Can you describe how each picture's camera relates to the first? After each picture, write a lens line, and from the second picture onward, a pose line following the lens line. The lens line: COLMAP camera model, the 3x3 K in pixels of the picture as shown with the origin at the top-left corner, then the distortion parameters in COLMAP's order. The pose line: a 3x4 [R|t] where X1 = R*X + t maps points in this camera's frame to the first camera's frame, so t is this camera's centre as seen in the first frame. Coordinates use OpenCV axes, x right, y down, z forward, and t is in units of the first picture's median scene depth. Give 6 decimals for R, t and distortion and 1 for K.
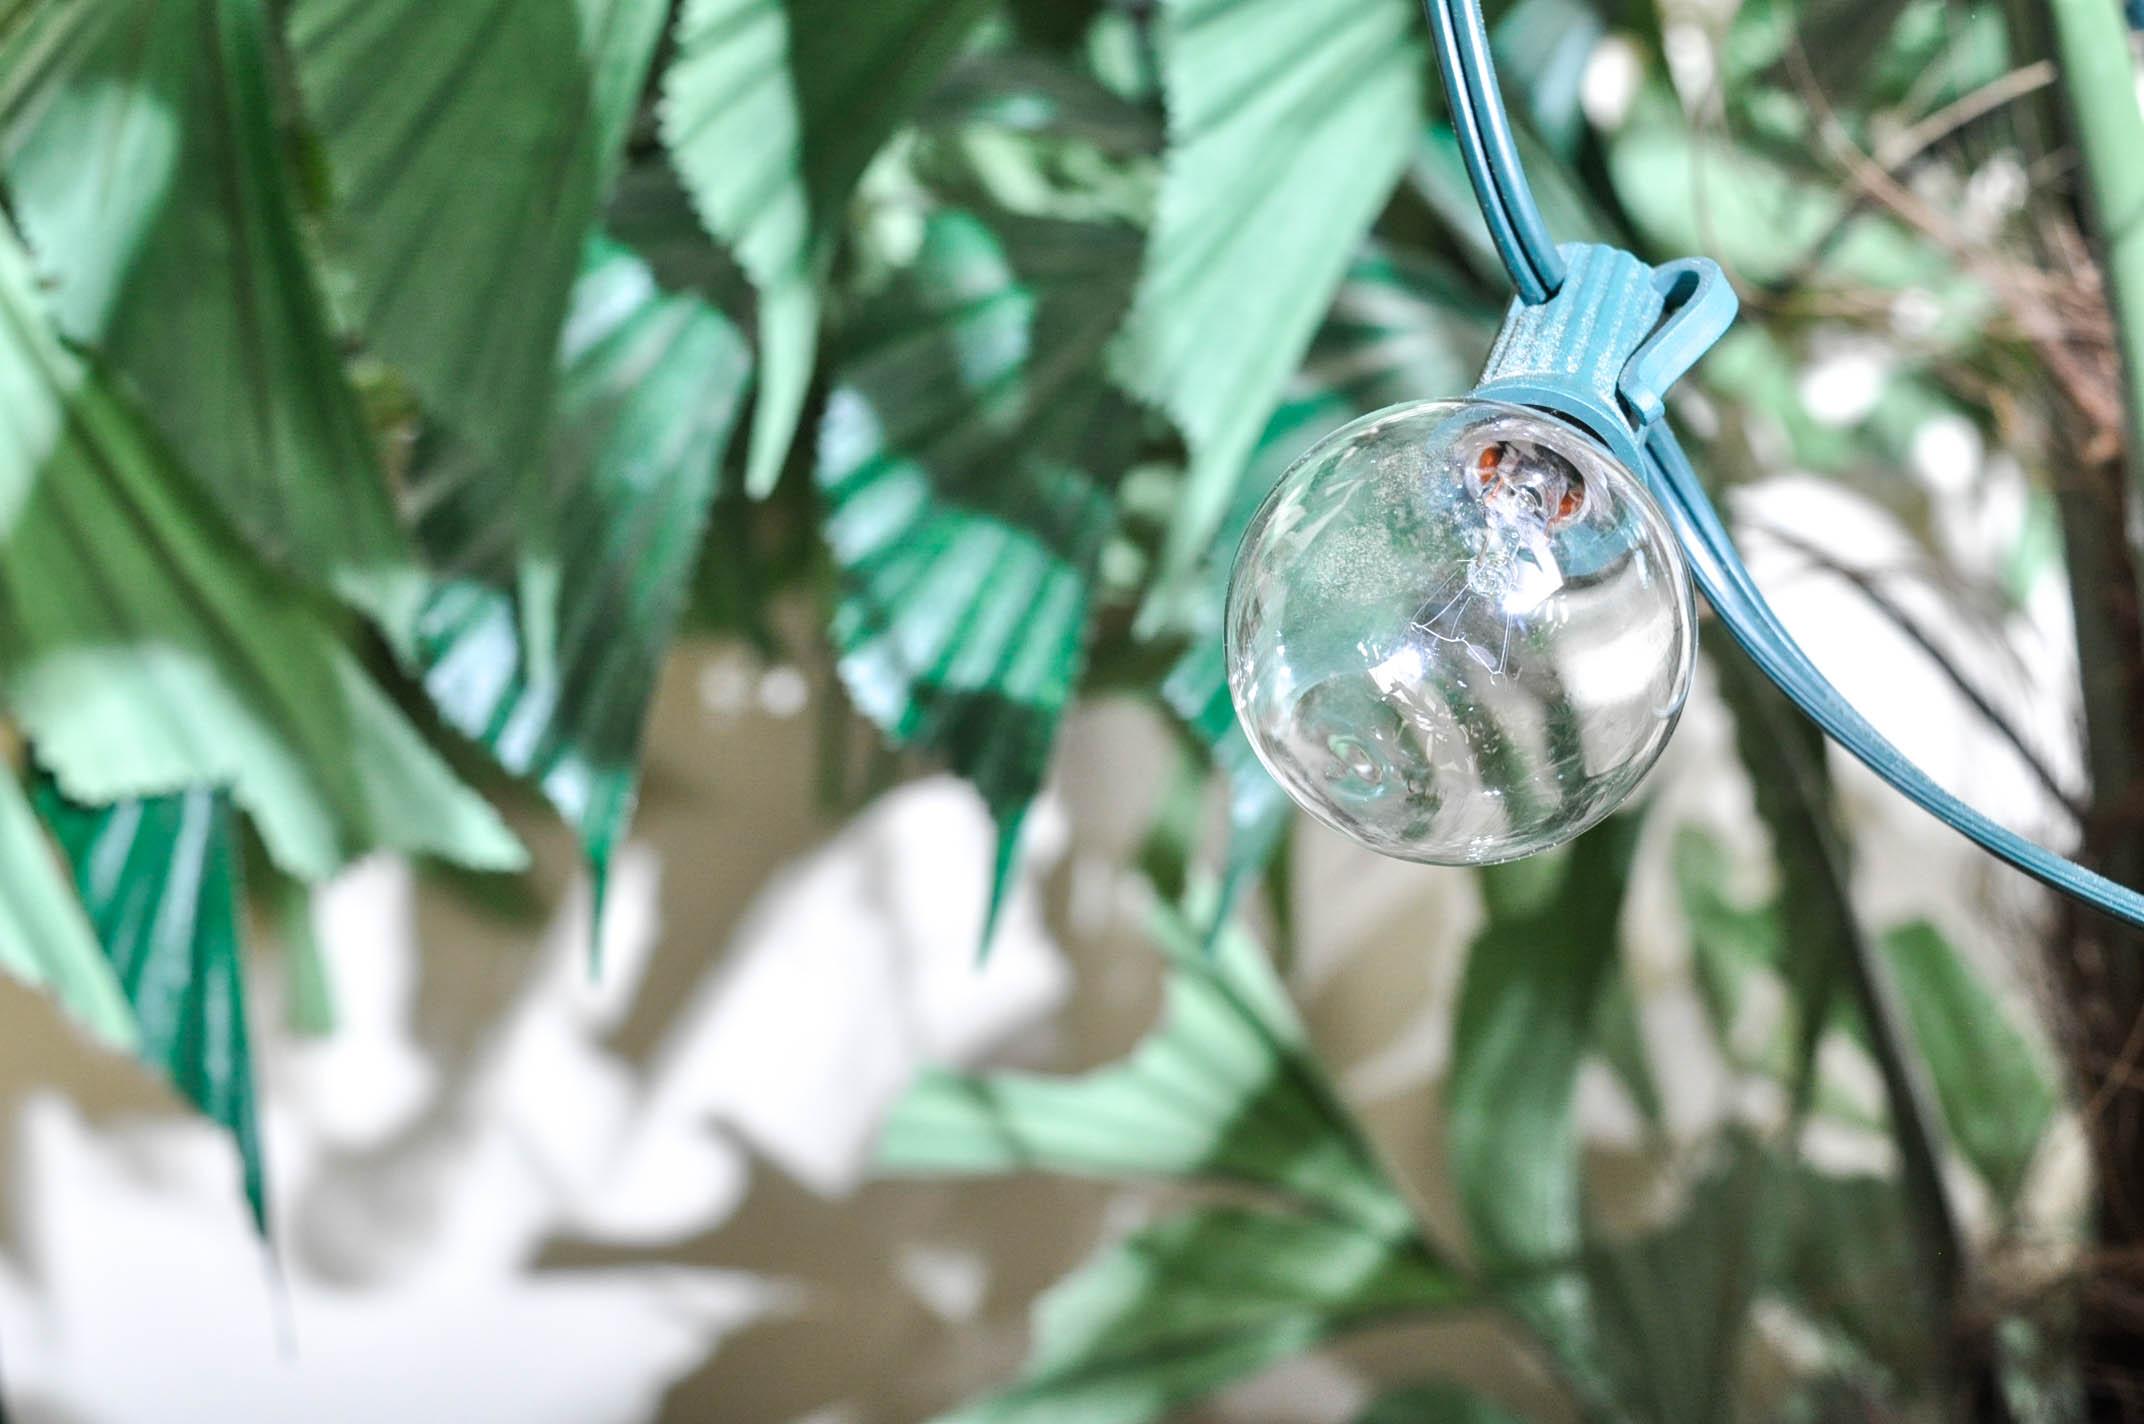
lens RADIAL K [[3331.7, 0, 1072.0], [0, 3331.7, 712.0], [0, 0, 1]] dist [0.007950, 0.021709]
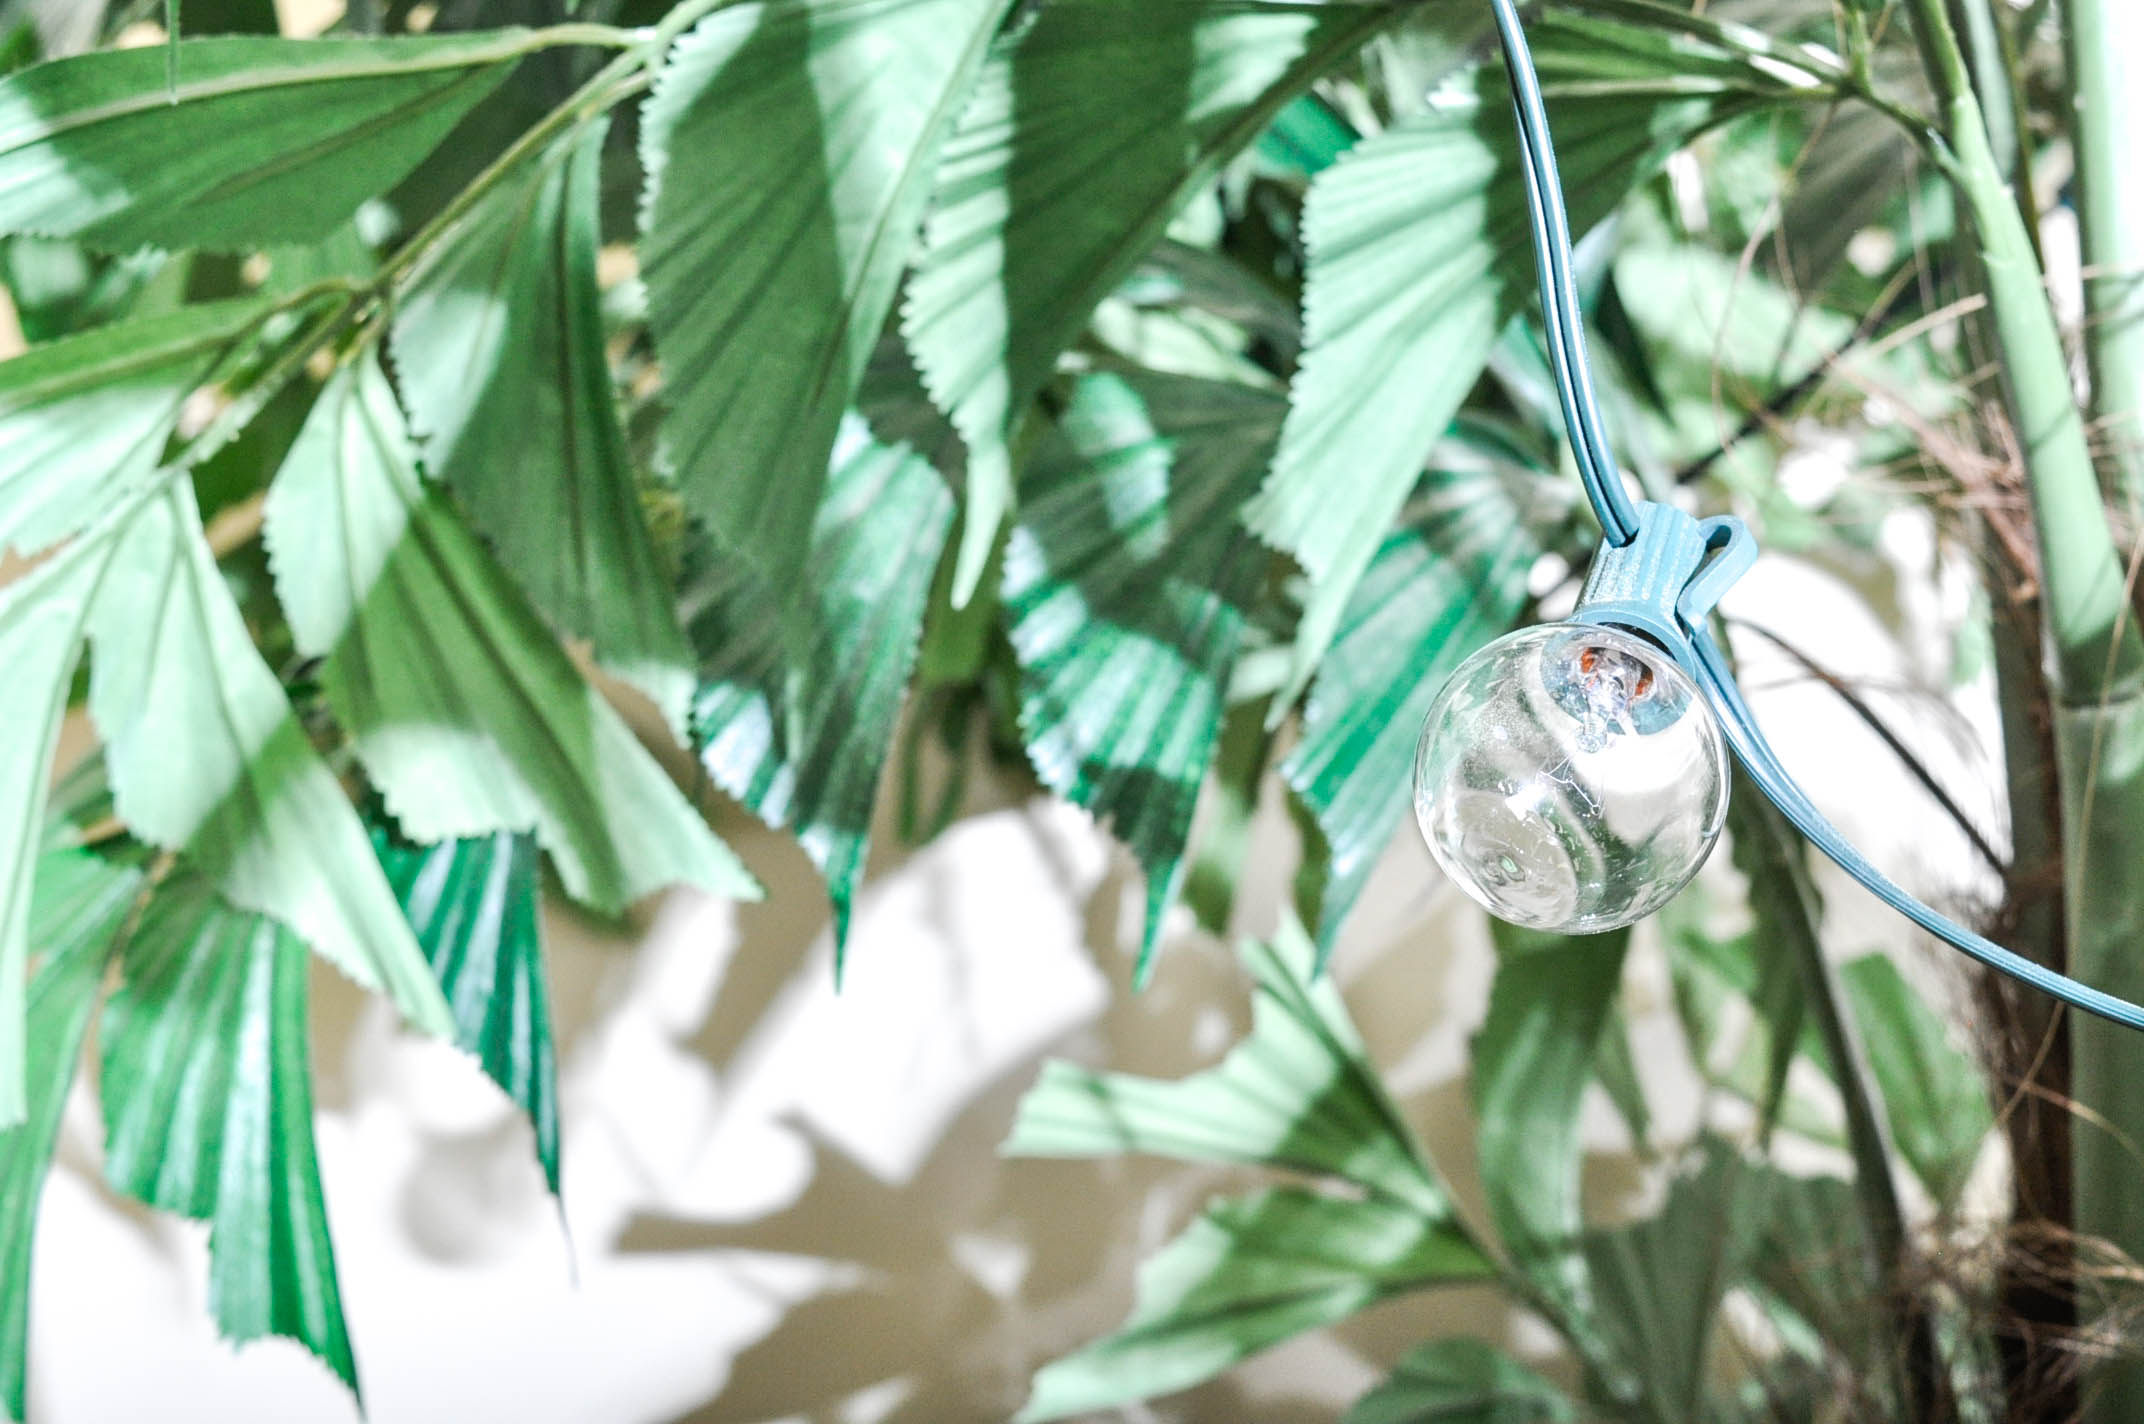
lens RADIAL K [[3331.7, 0, 1072.0], [0, 3331.7, 712.0], [0, 0, 1]] dist [0.007950, 0.021709]
pose [[0.999760, 0.019225, 0.010519, -0.063360], [-0.019193, 0.999811, -0.003217, -0.022667], [-0.010579, 0.003014, 0.999939, -0.252997]]
